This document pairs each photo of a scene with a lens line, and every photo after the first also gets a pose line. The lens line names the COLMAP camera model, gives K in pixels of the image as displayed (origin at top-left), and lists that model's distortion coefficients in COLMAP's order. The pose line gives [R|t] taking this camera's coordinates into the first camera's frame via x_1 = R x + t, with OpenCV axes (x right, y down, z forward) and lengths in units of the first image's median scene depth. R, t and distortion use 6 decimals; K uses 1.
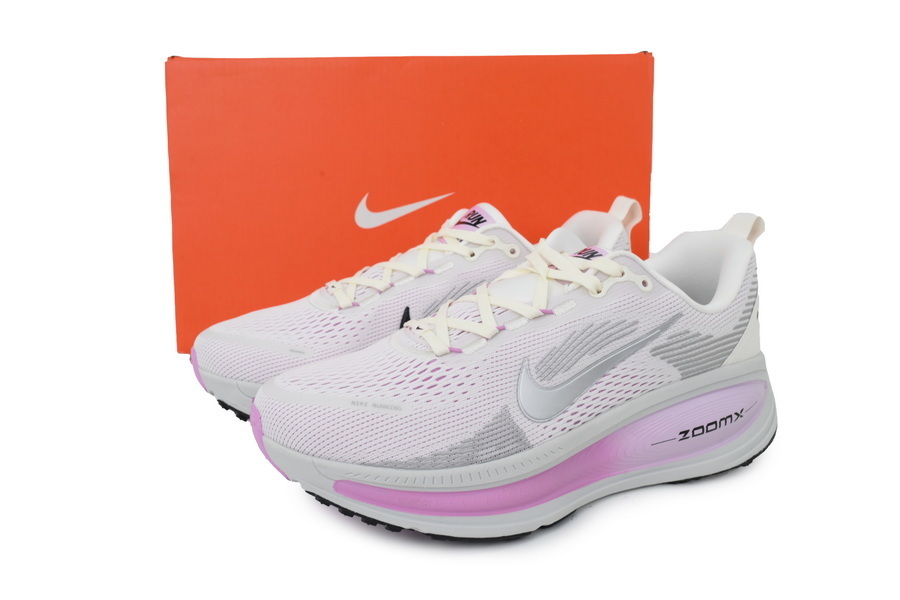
lens RADIAL K [[815.2, 0, 450.0], [0, 815.2, 300.0], [0, 0, 1]] dist [0.002899, 0.000310]
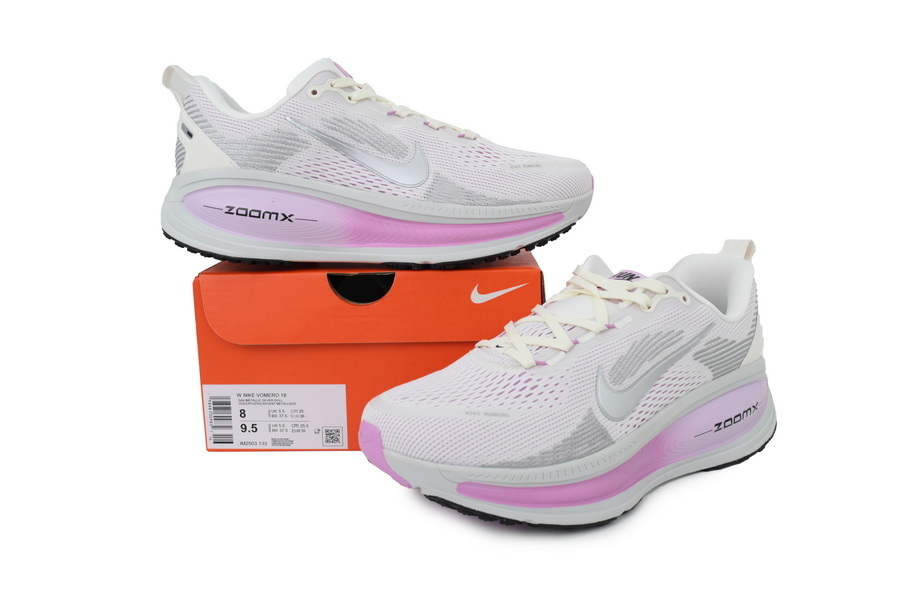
lens RADIAL K [[815.2, 0, 450.0], [0, 815.2, 300.0], [0, 0, 1]] dist [0.002899, 0.000310]
pose [[0.983917, -0.039868, 0.174122, -0.314030], [0.047989, 0.997935, -0.042684, 0.016373], [-0.172061, 0.050353, 0.983799, -0.105032]]
